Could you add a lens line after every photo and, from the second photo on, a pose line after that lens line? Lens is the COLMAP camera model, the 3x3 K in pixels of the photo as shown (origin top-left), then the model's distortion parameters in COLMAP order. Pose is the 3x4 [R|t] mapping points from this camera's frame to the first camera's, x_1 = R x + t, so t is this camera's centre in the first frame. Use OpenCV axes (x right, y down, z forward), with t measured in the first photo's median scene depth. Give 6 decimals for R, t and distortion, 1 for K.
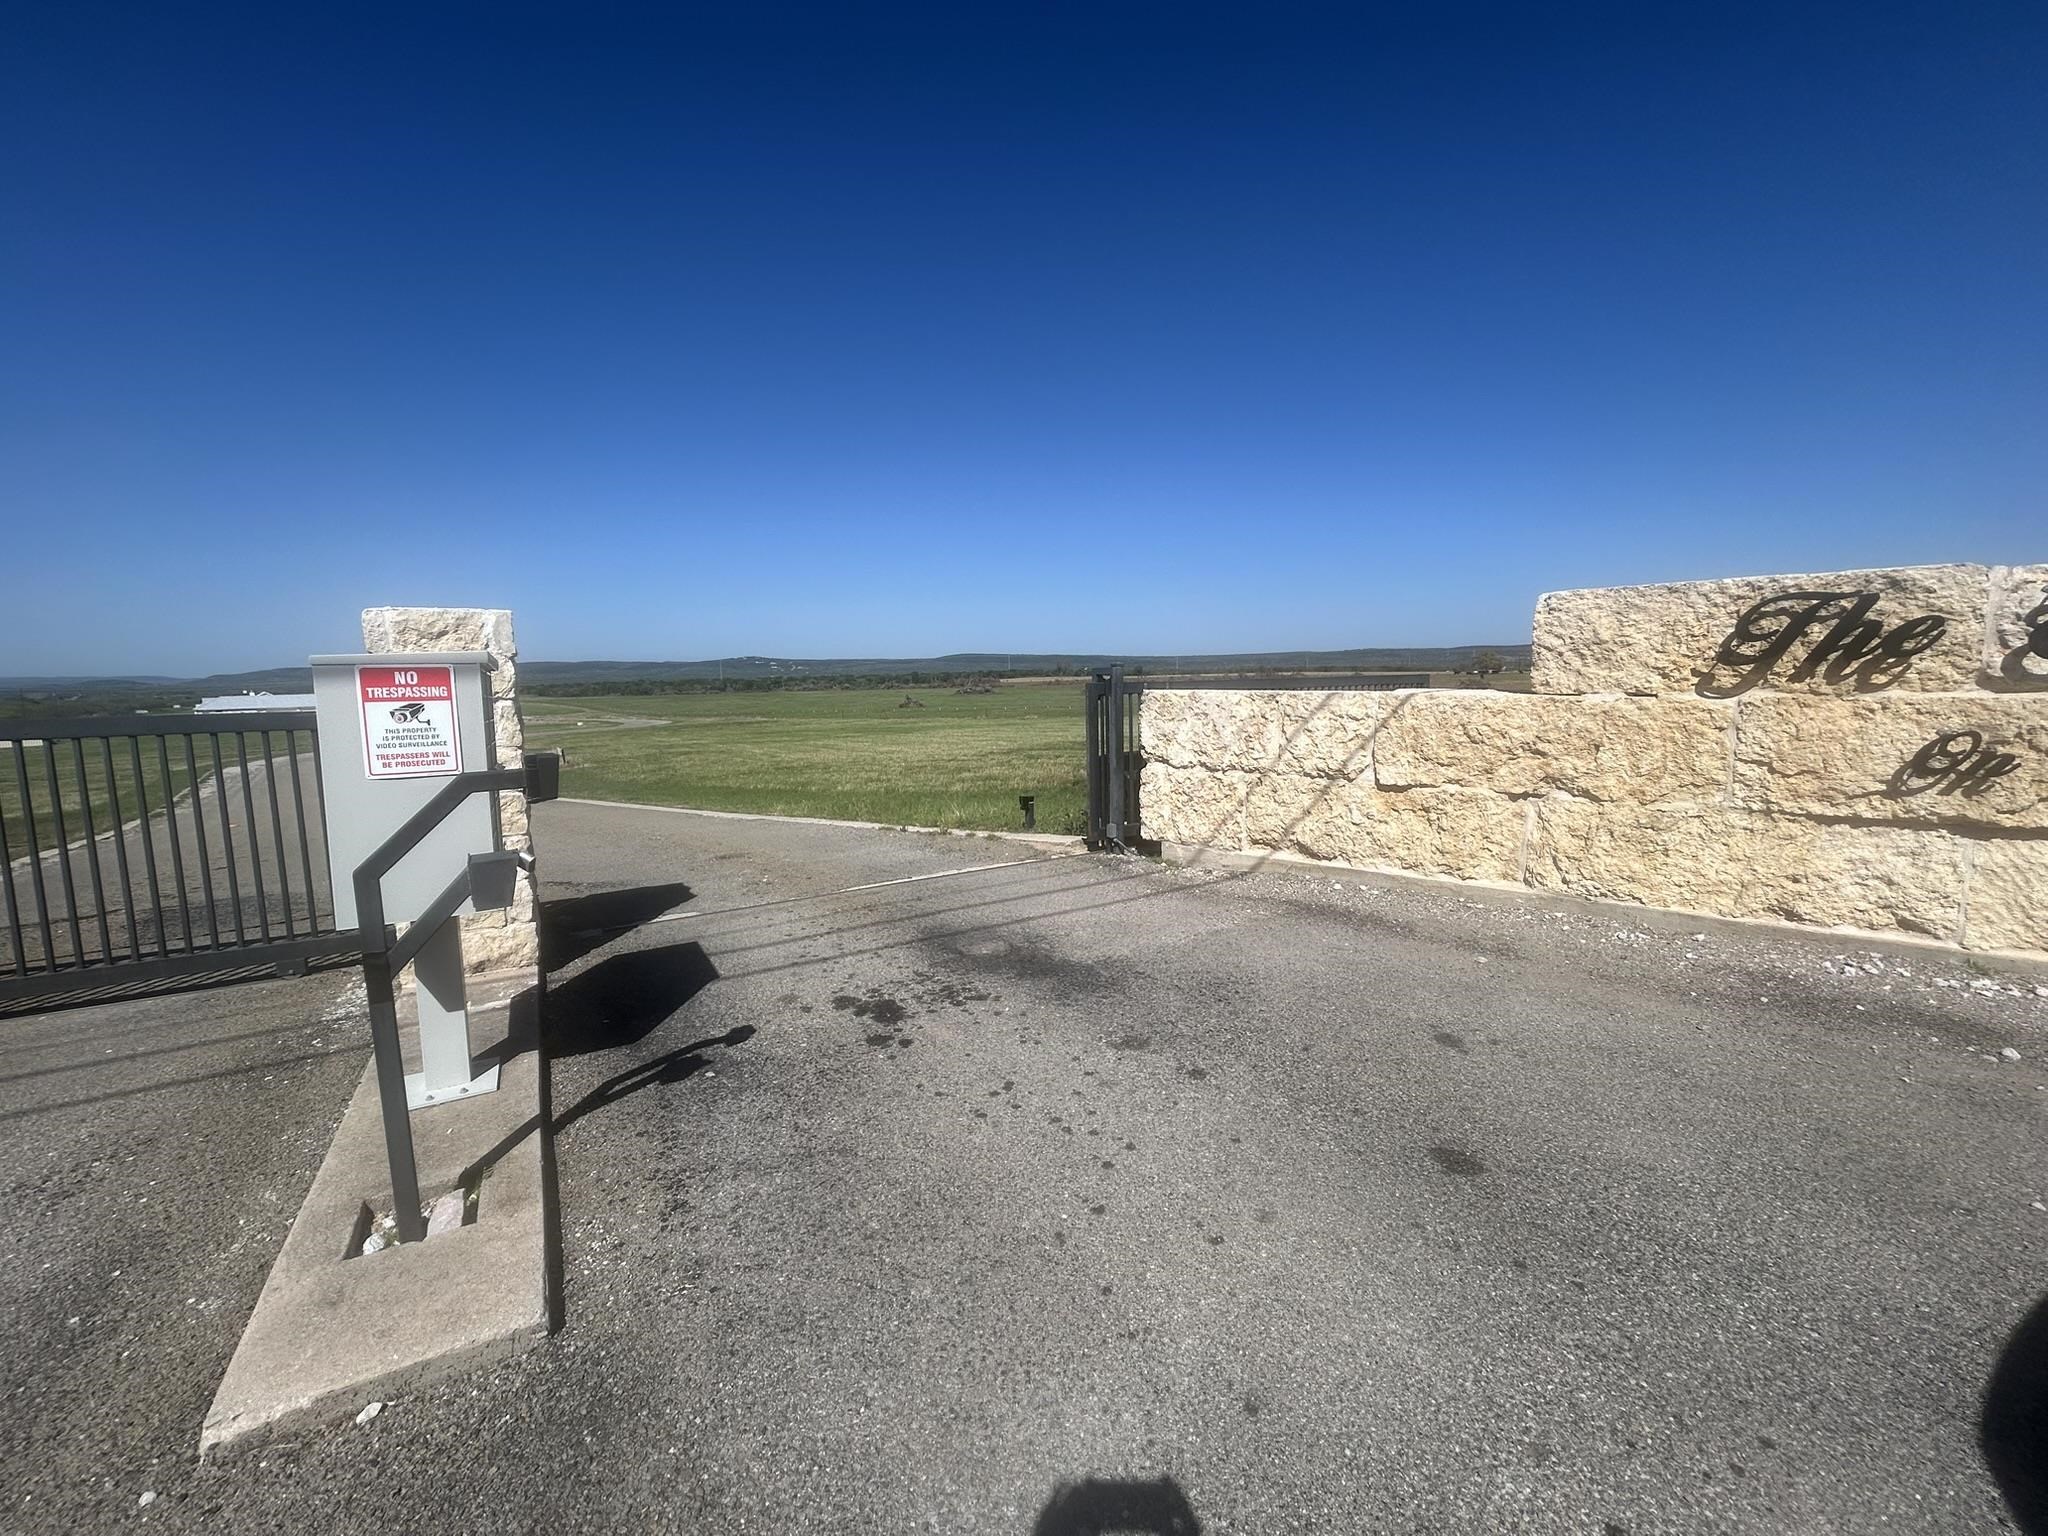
lens RADIAL K [[818.2, 0, 1018.1], [0, 818.2, 766.3], [0, 0, 1]] dist [0.008512, -0.004536]
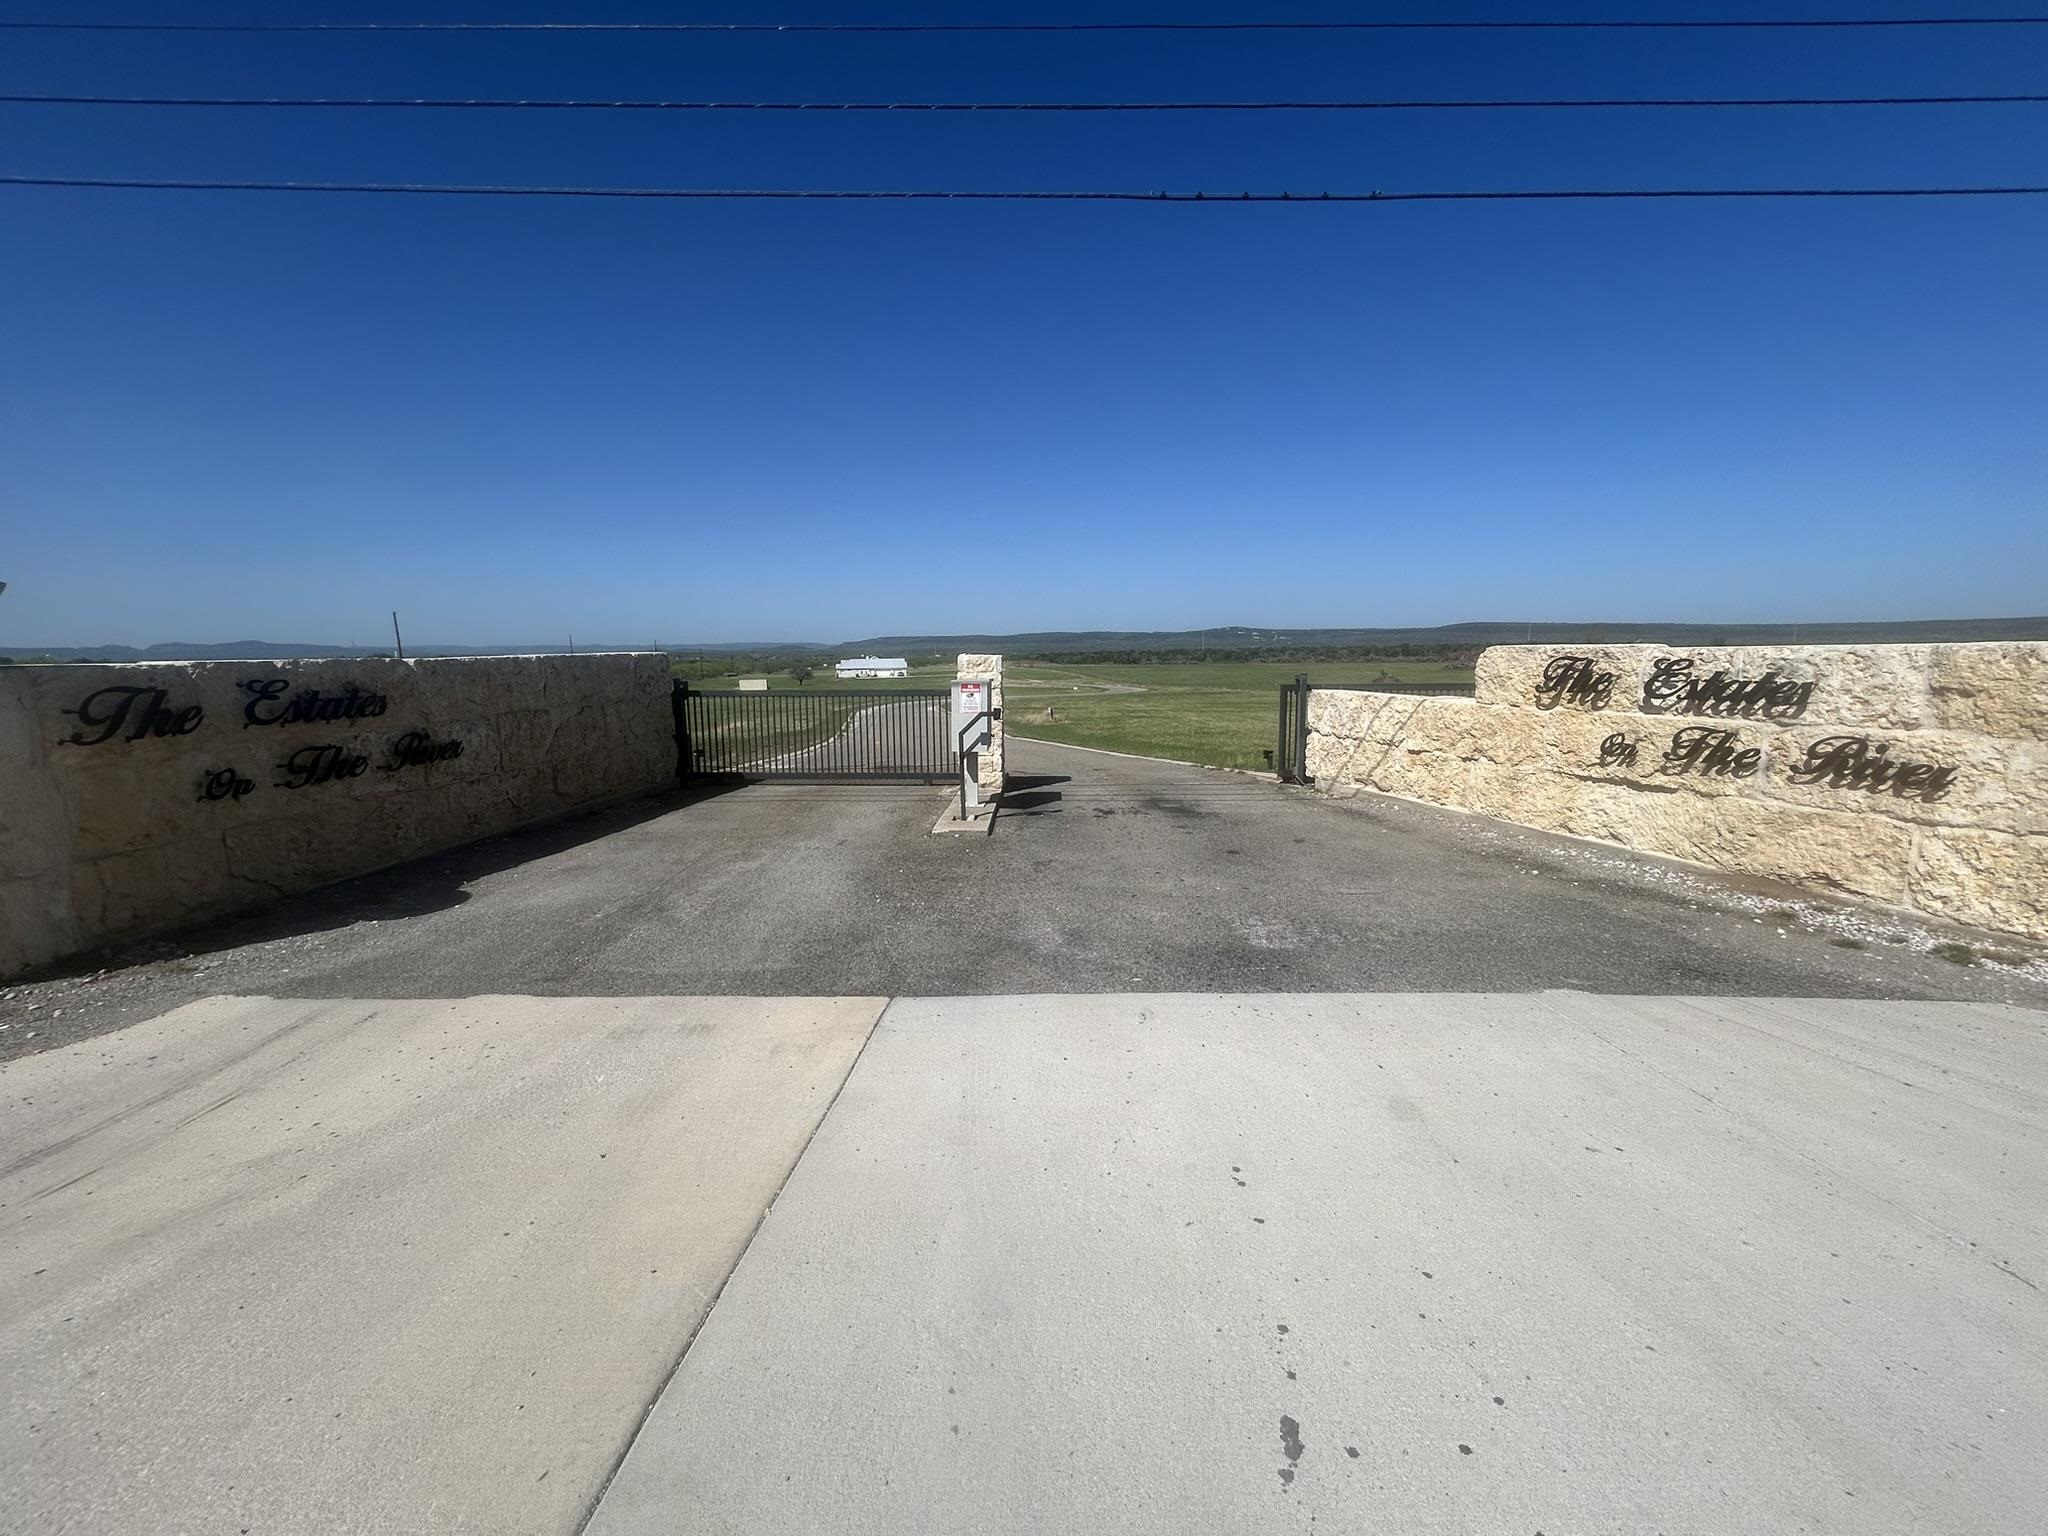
lens RADIAL K [[821.4, 0, 1022.6], [0, 821.4, 764.7], [0, 0, 1]] dist [-0.001419, -0.000123]
pose [[0.846169, 0.084684, -0.526143, 0.868155], [-0.067026, 0.996365, 0.052572, 0.022098], [0.528683, -0.009220, 0.848769, -1.226628]]
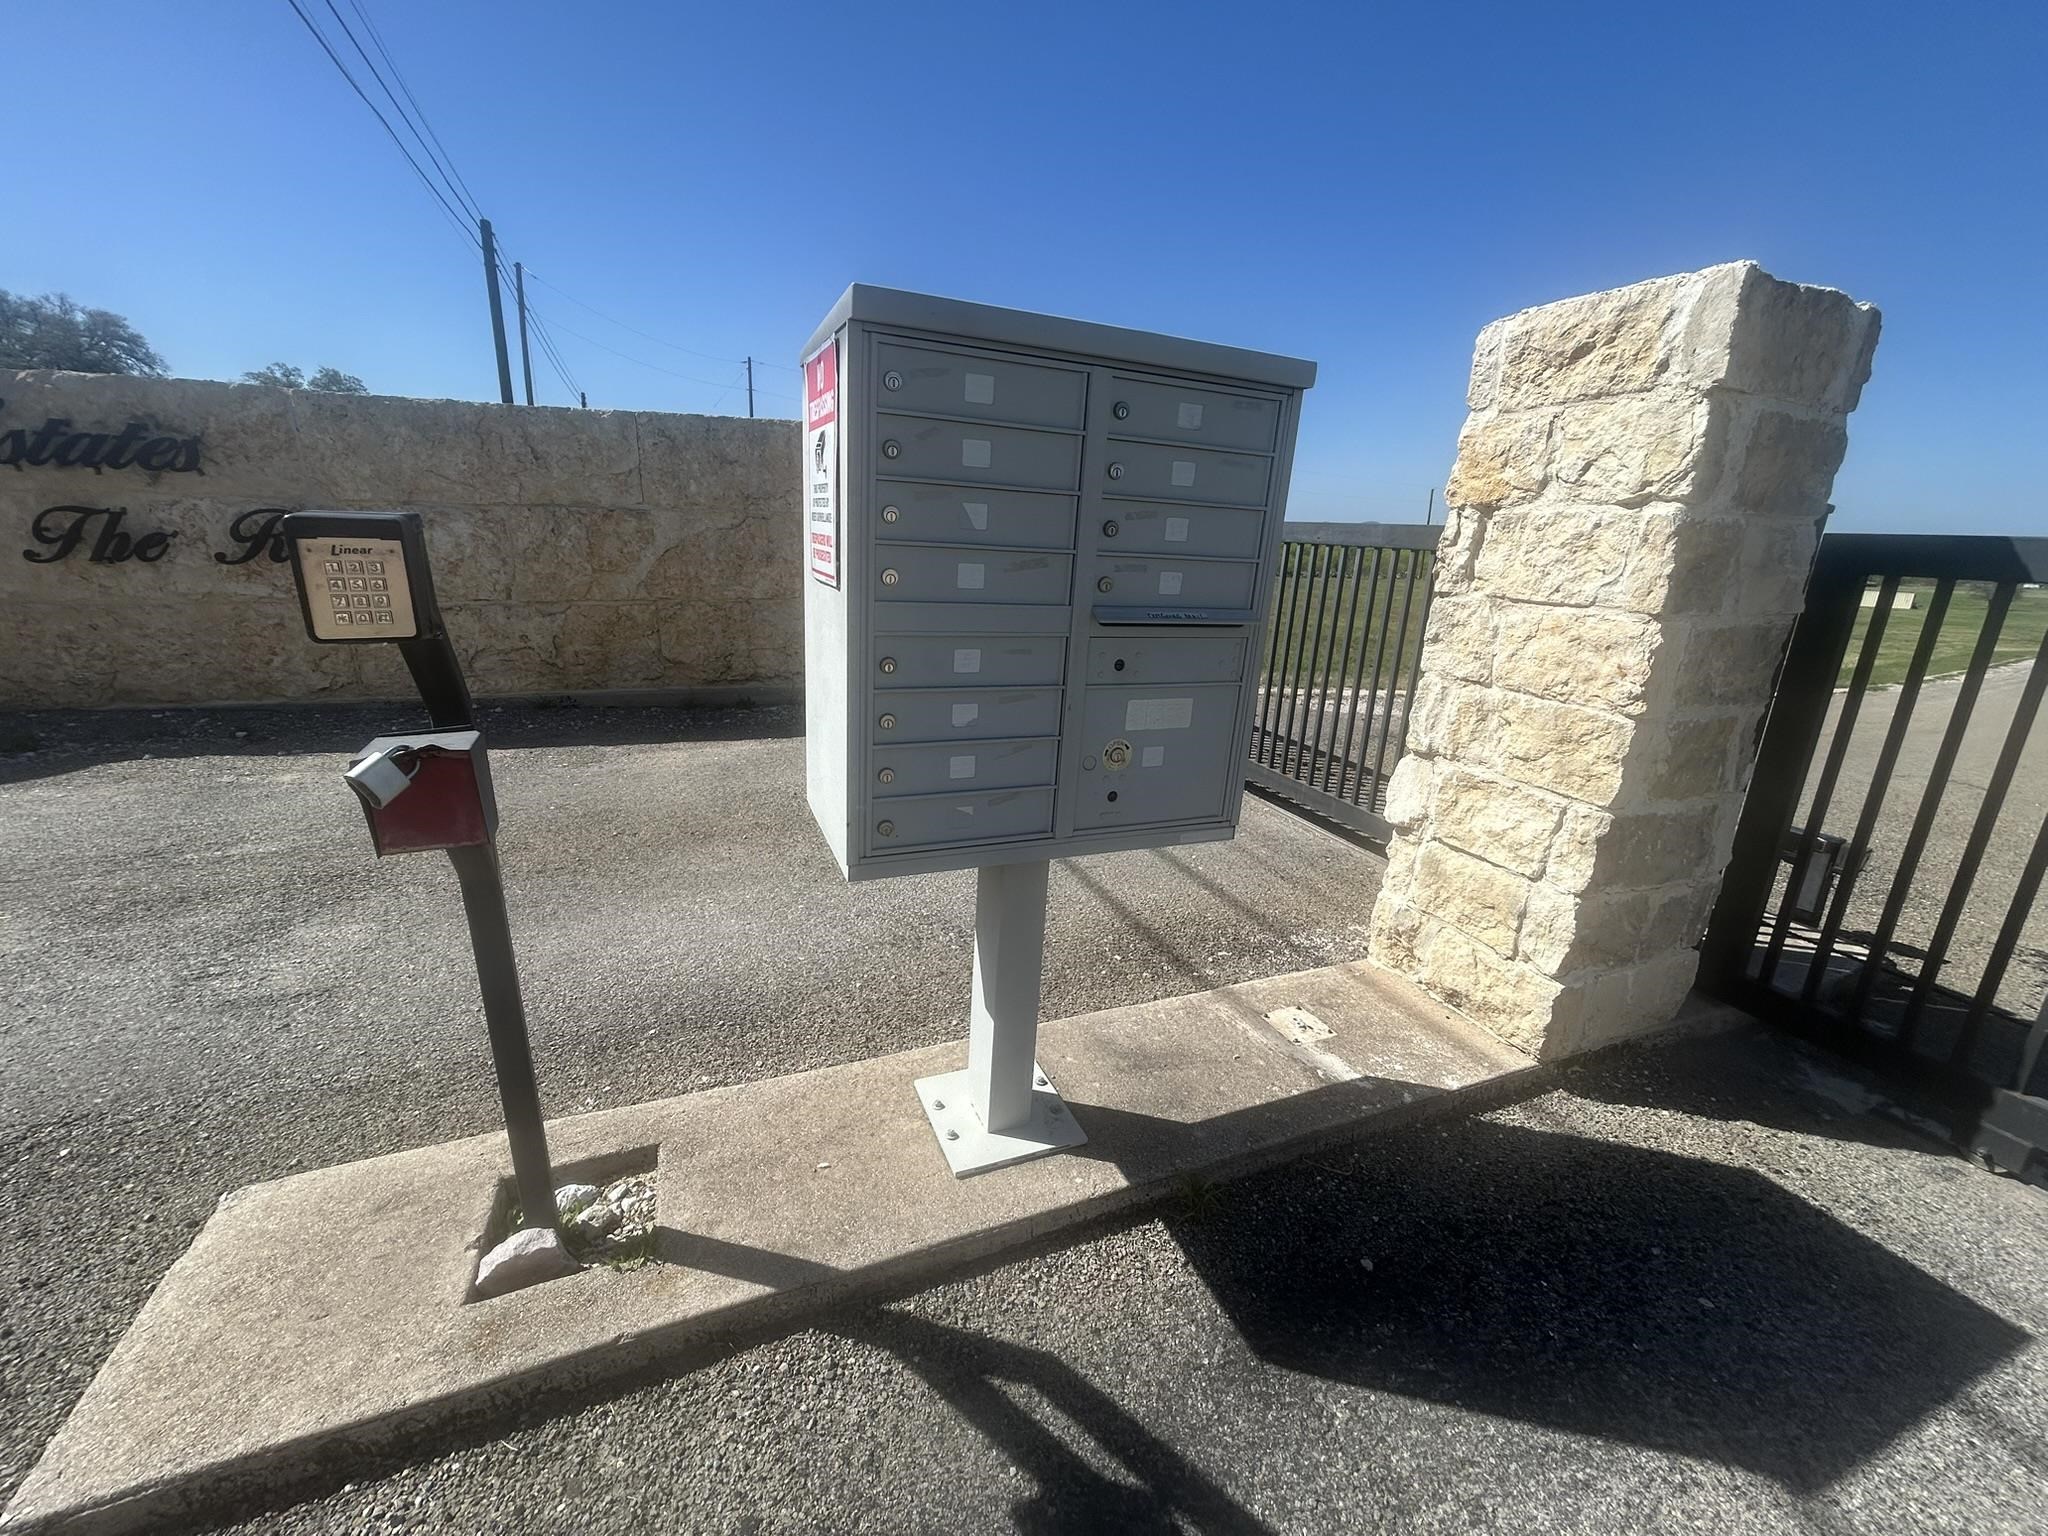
lens RADIAL K [[821.4, 0, 1022.6], [0, 821.4, 764.7], [0, 0, 1]] dist [-0.001419, -0.000123]
pose [[-0.133174, 0.292831, -0.946845, -0.131026], [-0.145634, 0.939202, 0.310951, -0.034895], [0.980334, 0.179303, -0.082431, 0.711834]]
